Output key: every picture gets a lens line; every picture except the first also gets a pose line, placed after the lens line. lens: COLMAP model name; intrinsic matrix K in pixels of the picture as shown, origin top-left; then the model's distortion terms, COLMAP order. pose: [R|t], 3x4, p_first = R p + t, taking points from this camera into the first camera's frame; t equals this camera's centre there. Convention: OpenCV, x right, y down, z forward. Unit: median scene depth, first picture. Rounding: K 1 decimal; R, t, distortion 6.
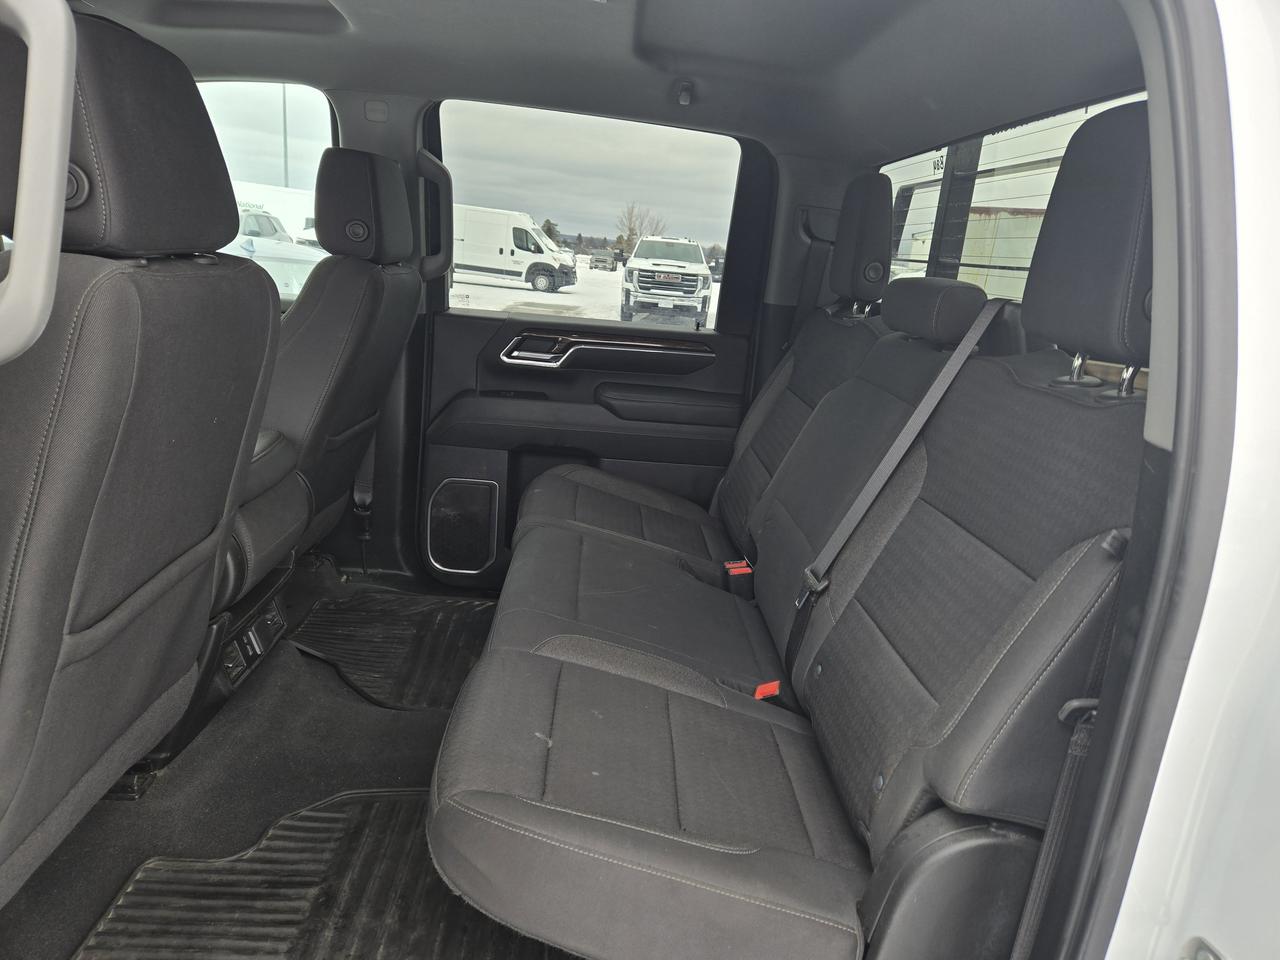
lens RADIAL K [[860.6, 0, 661.5], [0, 860.6, 495.3], [0, 0, 1]] dist [0.059287, -0.050713]
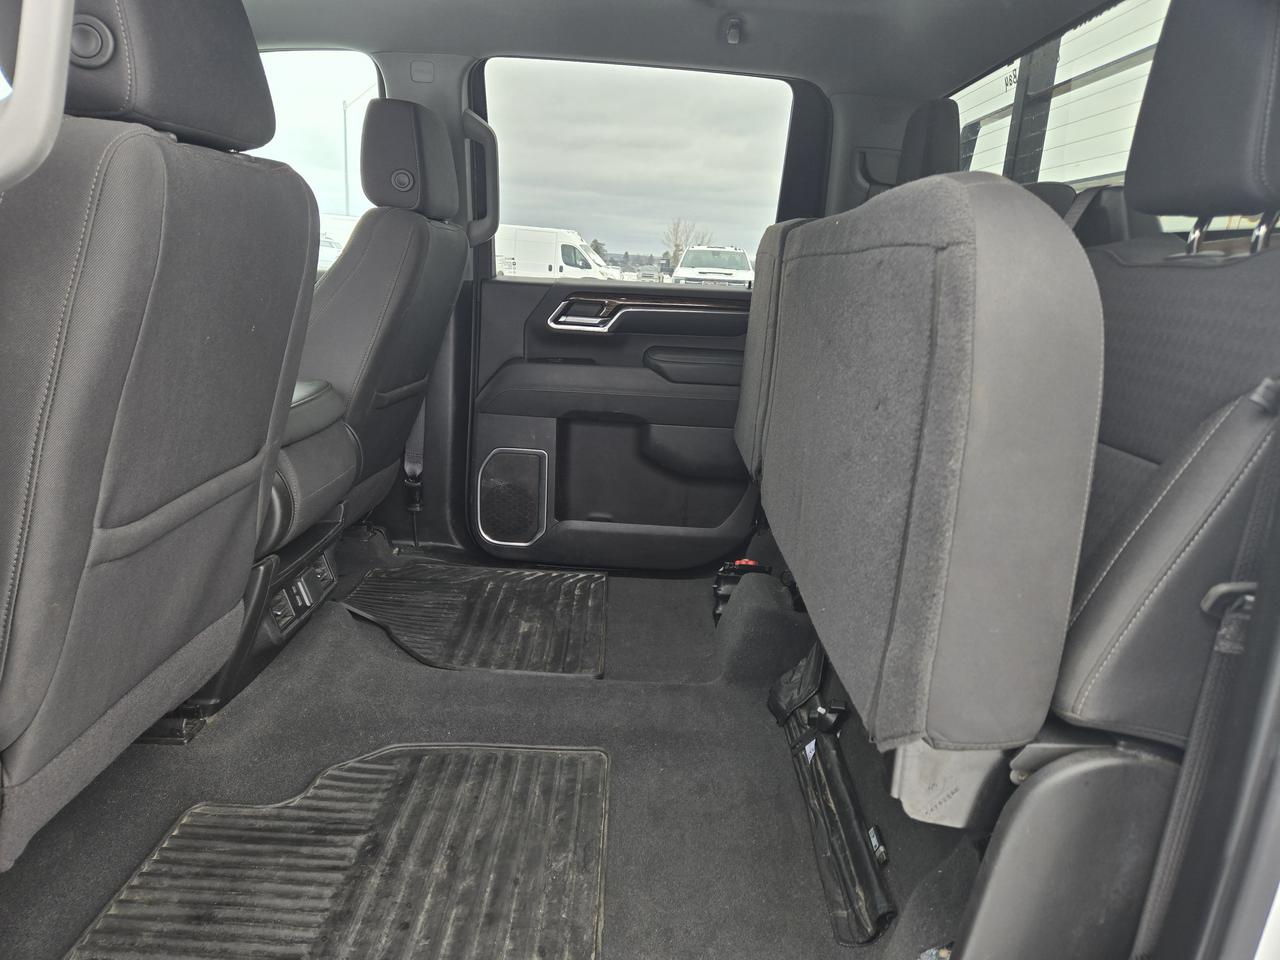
lens RADIAL K [[860.6, 0, 635.6], [0, 860.6, 481.9], [0, 0, 1]] dist [0.059287, -0.050713]
pose [[0.995996, -0.017944, -0.087579, -0.008270], [0.015542, 0.999486, -0.028032, 0.095064], [0.088037, 0.026559, 0.995763, 0.068488]]
